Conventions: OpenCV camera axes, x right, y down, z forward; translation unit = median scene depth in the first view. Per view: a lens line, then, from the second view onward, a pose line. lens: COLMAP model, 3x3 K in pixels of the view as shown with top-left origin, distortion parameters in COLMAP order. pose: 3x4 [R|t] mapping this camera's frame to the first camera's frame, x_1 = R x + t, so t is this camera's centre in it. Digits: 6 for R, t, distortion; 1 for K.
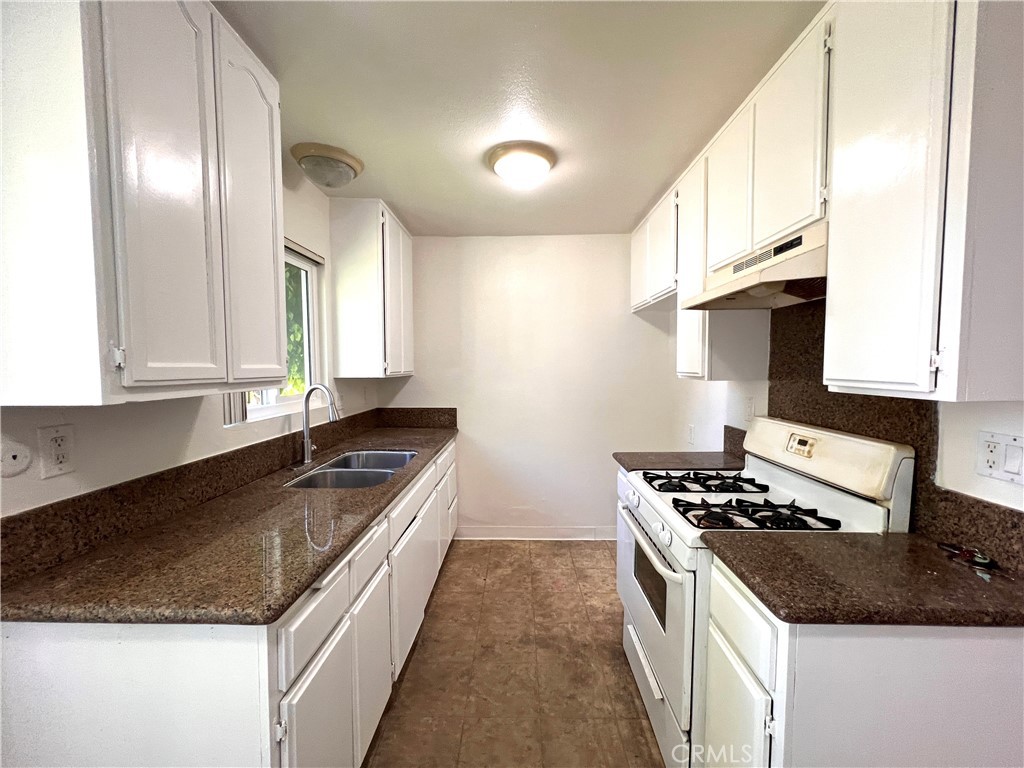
lens RADIAL K [[410.0, 0, 513.0], [0, 410.0, 386.4], [0, 0, 1]] dist [0.001378, -0.000177]
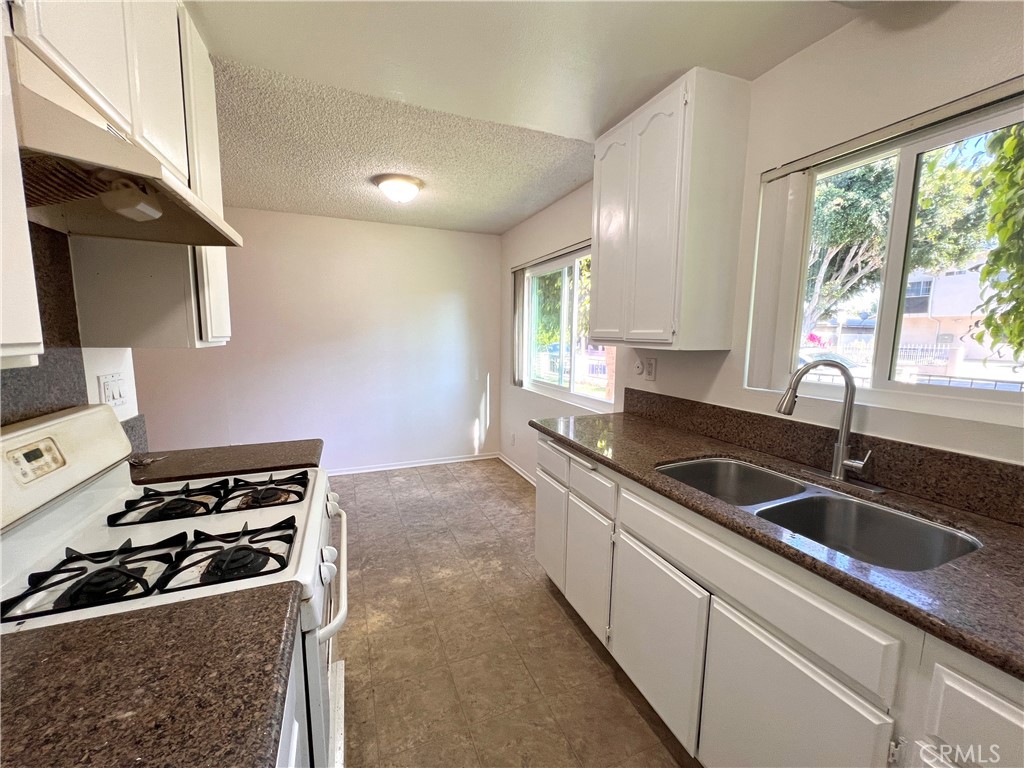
lens RADIAL K [[405.0, 0, 513.5], [0, 405.0, 388.7], [0, 0, 1]] dist [-0.000172, -0.000065]
pose [[-0.915645, 0.049565, -0.398920, 0.252012], [-0.025772, 0.983090, 0.181303, -0.066832], [0.401160, 0.176290, -0.898884, 1.485271]]
